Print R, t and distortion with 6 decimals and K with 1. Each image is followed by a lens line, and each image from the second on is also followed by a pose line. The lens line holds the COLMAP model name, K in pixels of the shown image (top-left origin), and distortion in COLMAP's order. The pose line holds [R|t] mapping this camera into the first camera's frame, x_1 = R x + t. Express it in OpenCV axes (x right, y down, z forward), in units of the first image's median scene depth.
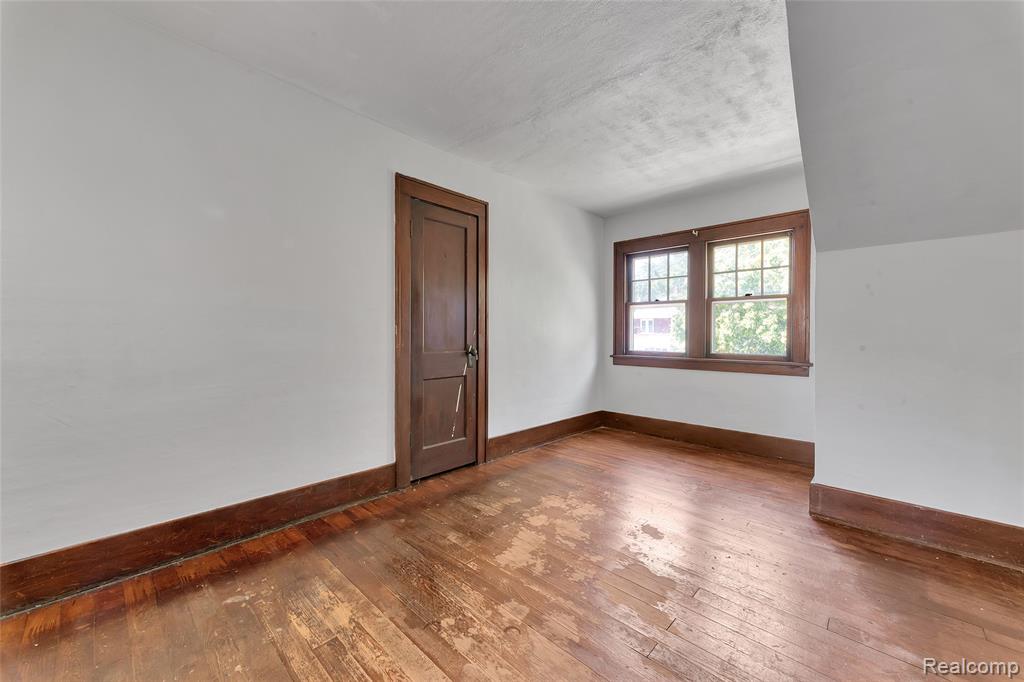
lens RADIAL K [[396.8, 0, 512.7], [0, 396.8, 339.5], [0, 0, 1]] dist [0.001826, 0.000128]
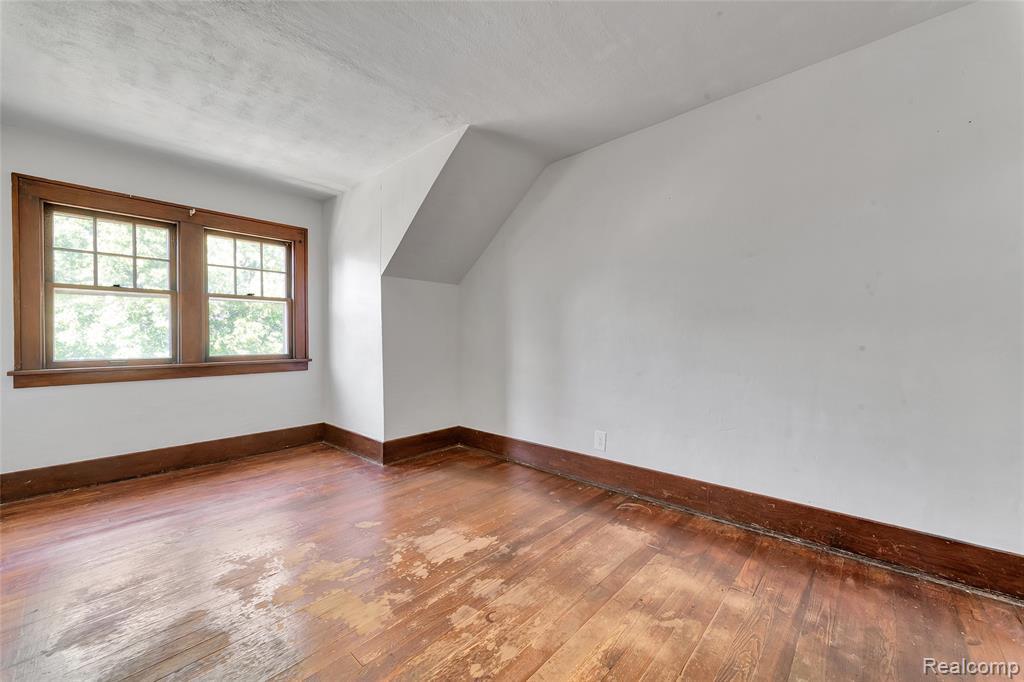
lens RADIAL K [[393.9, 0, 512.0], [0, 393.9, 341.0], [0, 0, 1]] dist [0.003782, 0.000433]
pose [[-0.021938, -0.017907, 0.999599, -0.444712], [0.012137, 0.999761, 0.018176, -0.007952], [-0.999686, 0.012531, -0.021716, 0.411059]]
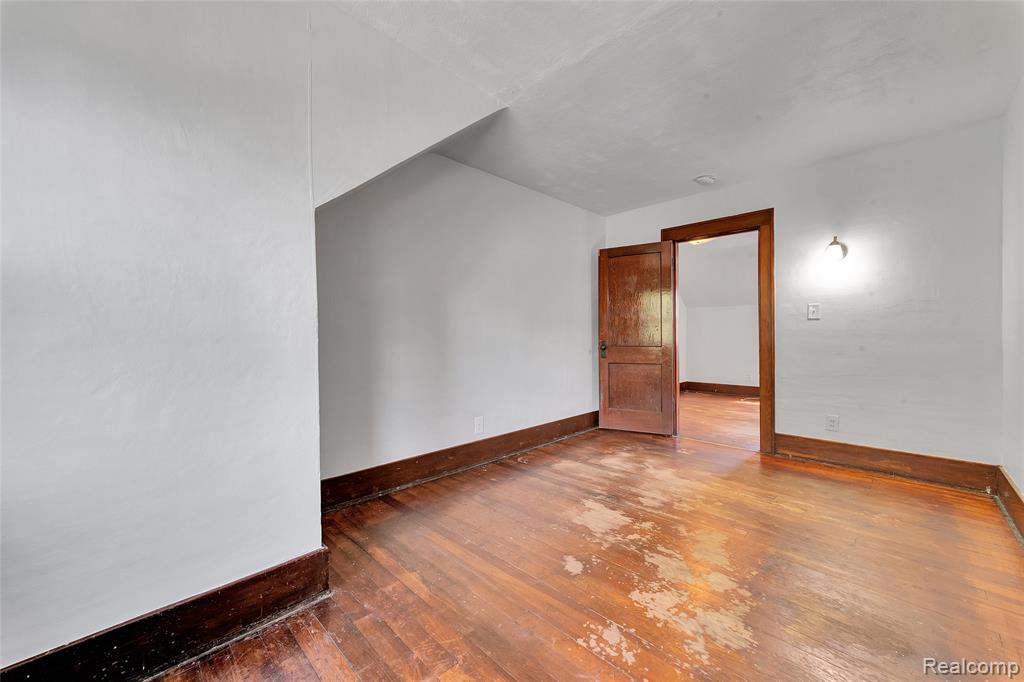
lens RADIAL K [[396.8, 0, 512.7], [0, 396.8, 339.5], [0, 0, 1]] dist [0.001826, 0.000128]
pose [[-0.999676, -0.000852, 0.025458, 0.294474], [-0.000281, 0.999748, 0.022441, -0.009461], [-0.025470, 0.022426, -0.999424, 1.186554]]
